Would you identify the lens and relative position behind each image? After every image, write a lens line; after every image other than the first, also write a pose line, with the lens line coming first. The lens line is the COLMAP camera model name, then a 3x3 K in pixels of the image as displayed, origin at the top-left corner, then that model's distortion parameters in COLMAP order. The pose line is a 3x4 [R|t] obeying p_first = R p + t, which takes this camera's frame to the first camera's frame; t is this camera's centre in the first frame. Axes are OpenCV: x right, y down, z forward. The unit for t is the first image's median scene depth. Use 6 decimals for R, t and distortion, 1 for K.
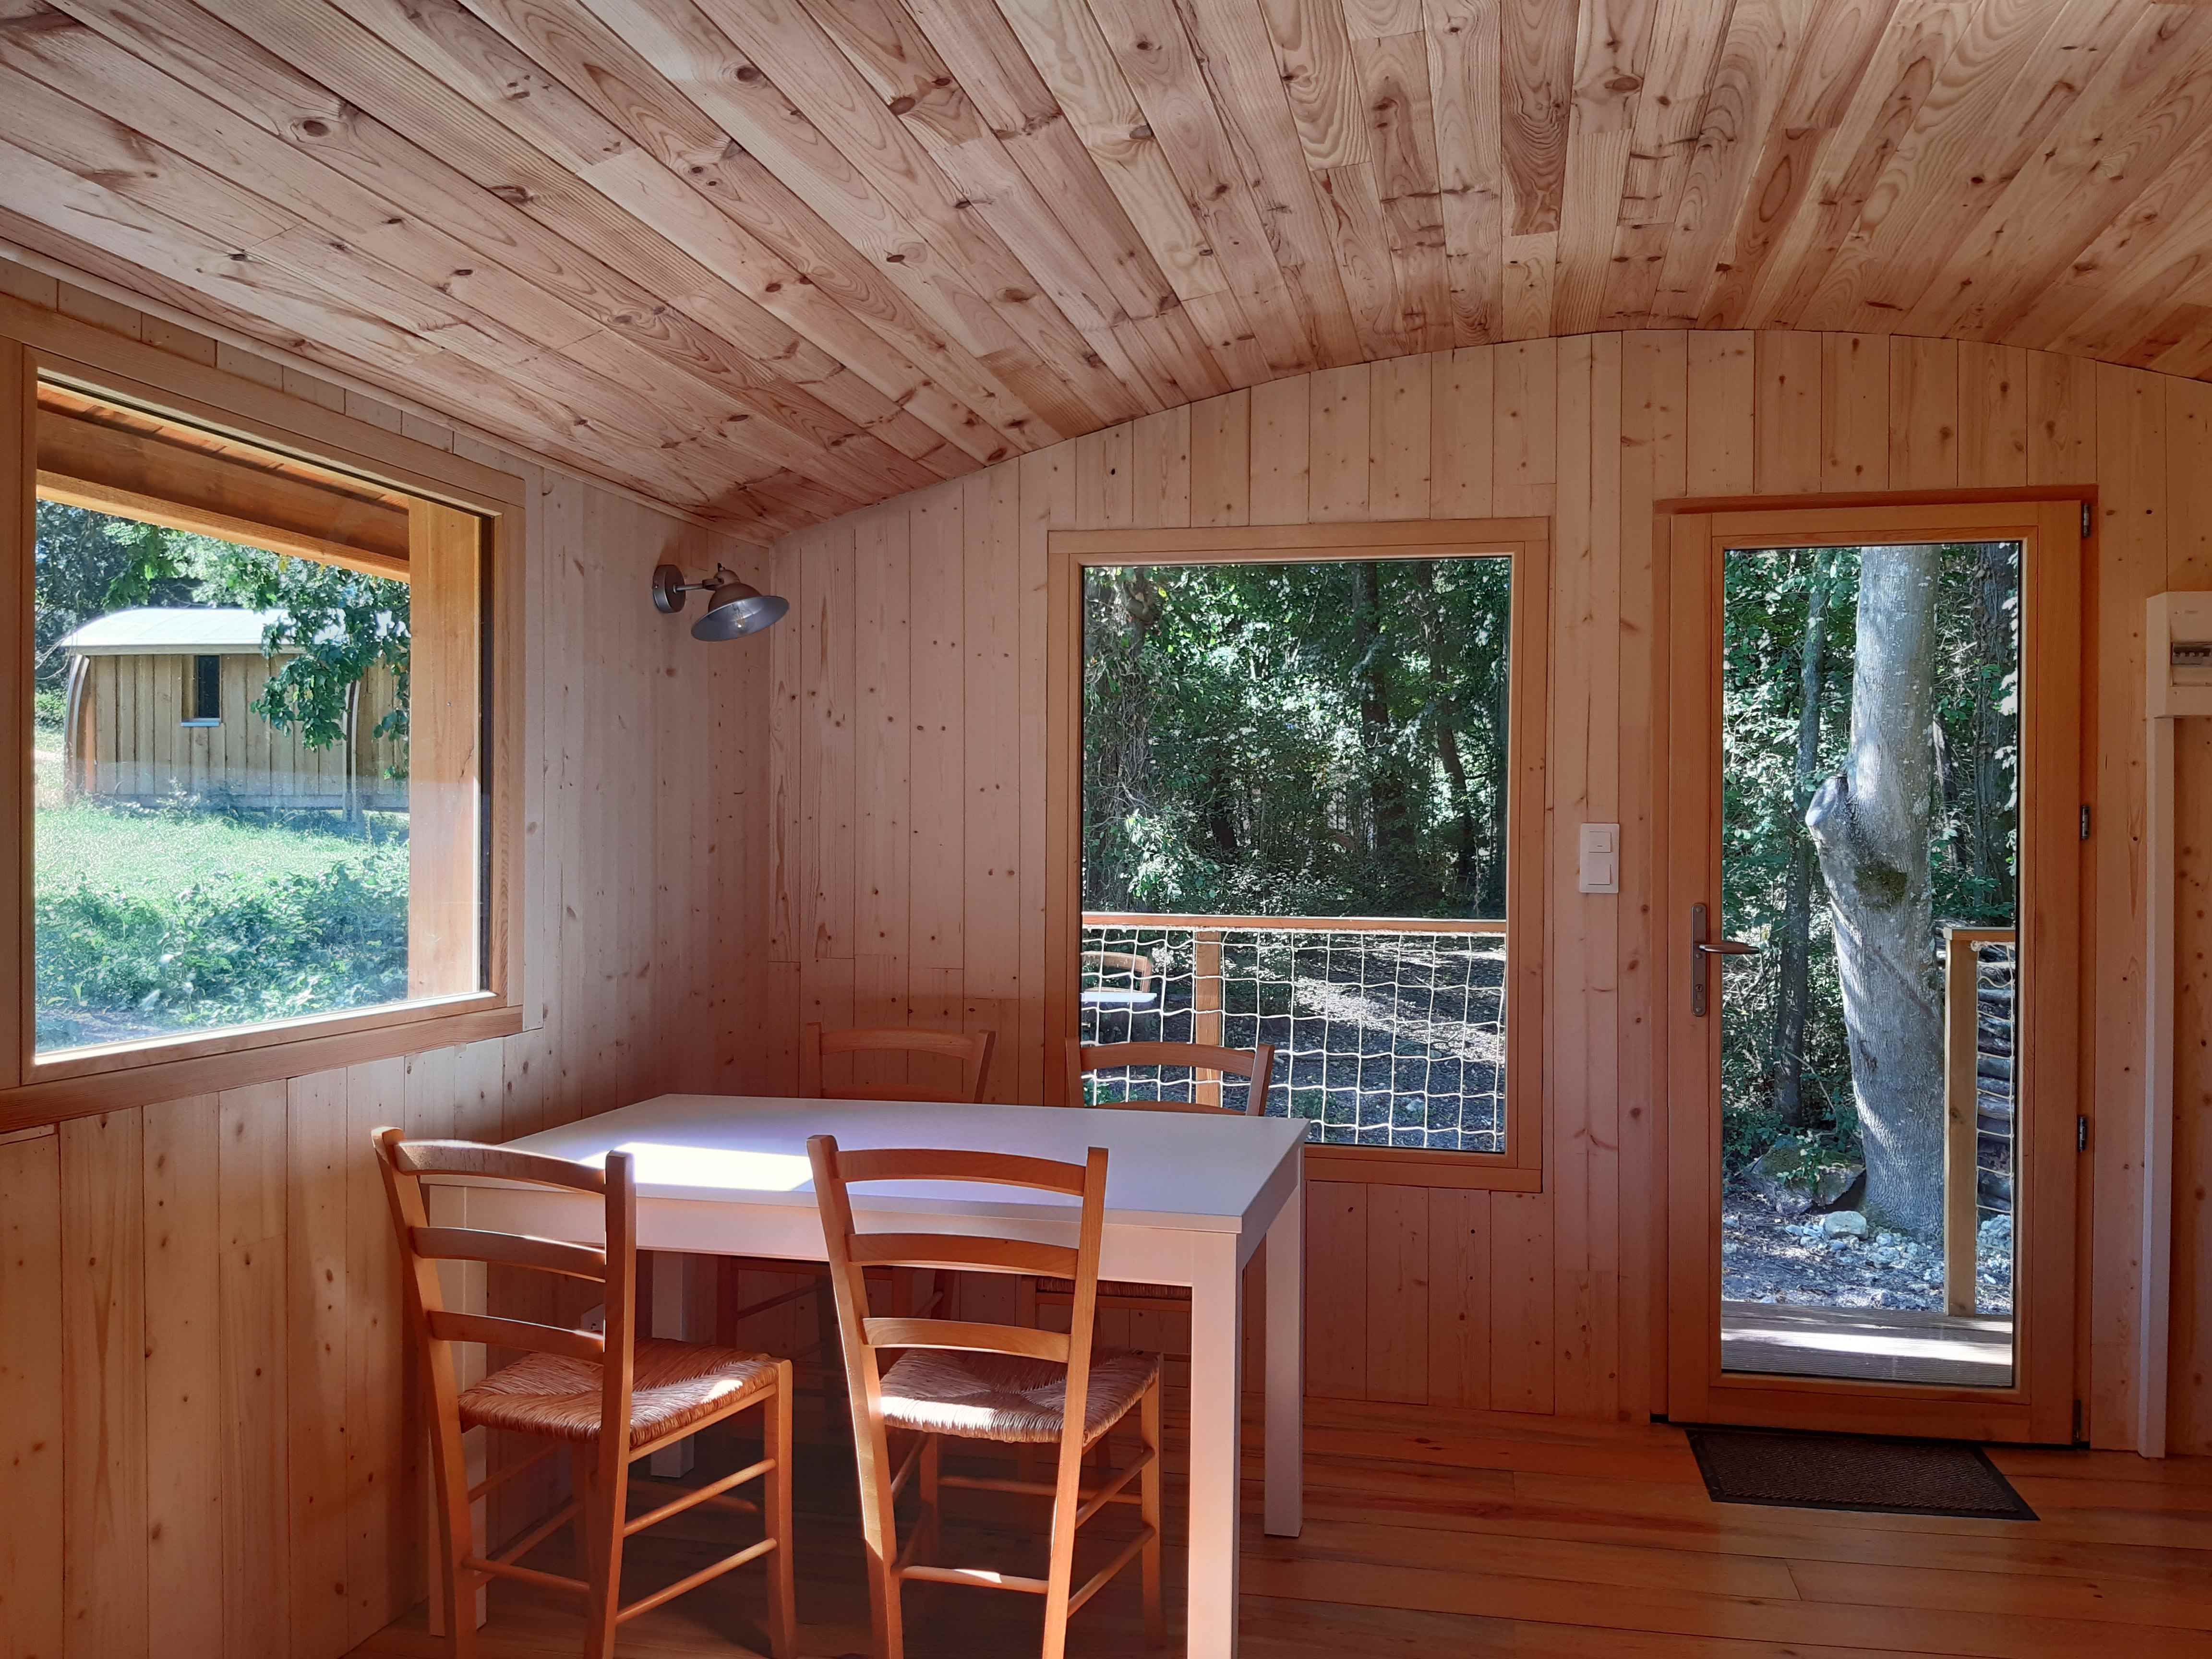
lens RADIAL K [[1739.3, 0, 1115.2], [0, 1739.3, 833.8], [0, 0, 1]] dist [0.042761, -0.060763]
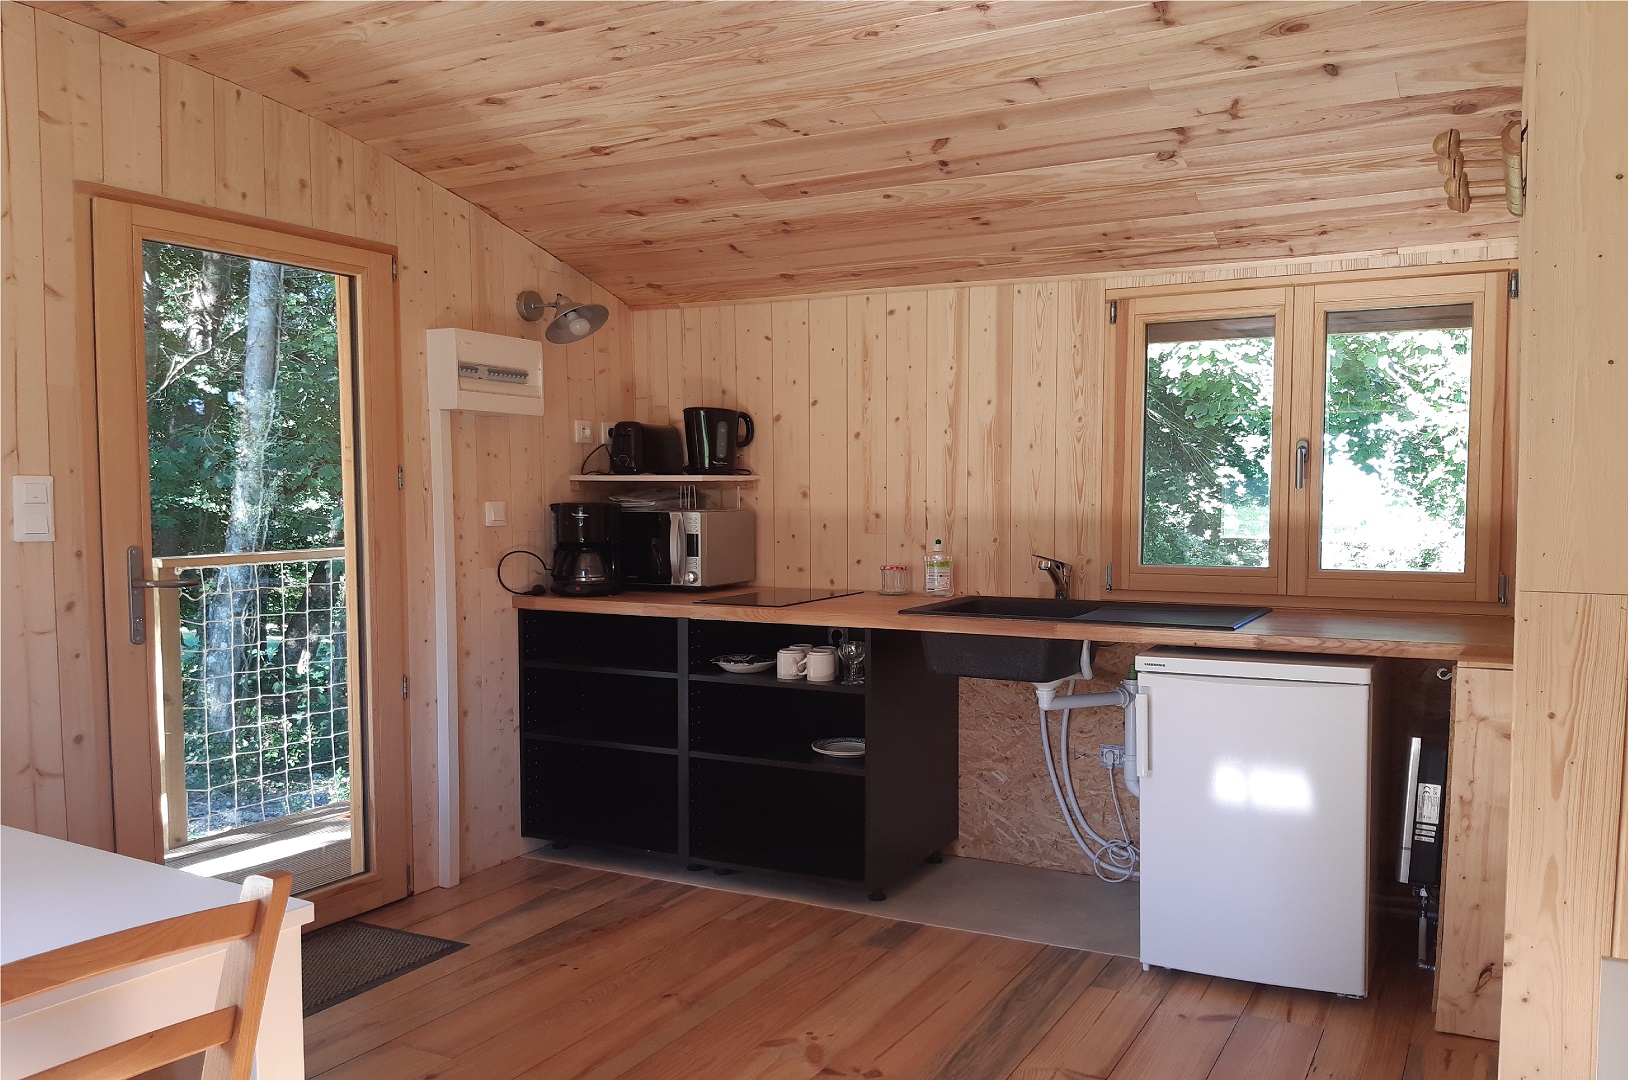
lens RADIAL K [[1204.1, 0, 817.4], [0, 1204.1, 541.6], [0, 0, 1]] dist [-0.014489, -0.013137]
pose [[0.291215, -0.047751, 0.955465, -0.285338], [-0.006924, 0.998622, 0.052018, -0.007381], [-0.956633, -0.021764, 0.290483, 0.344615]]
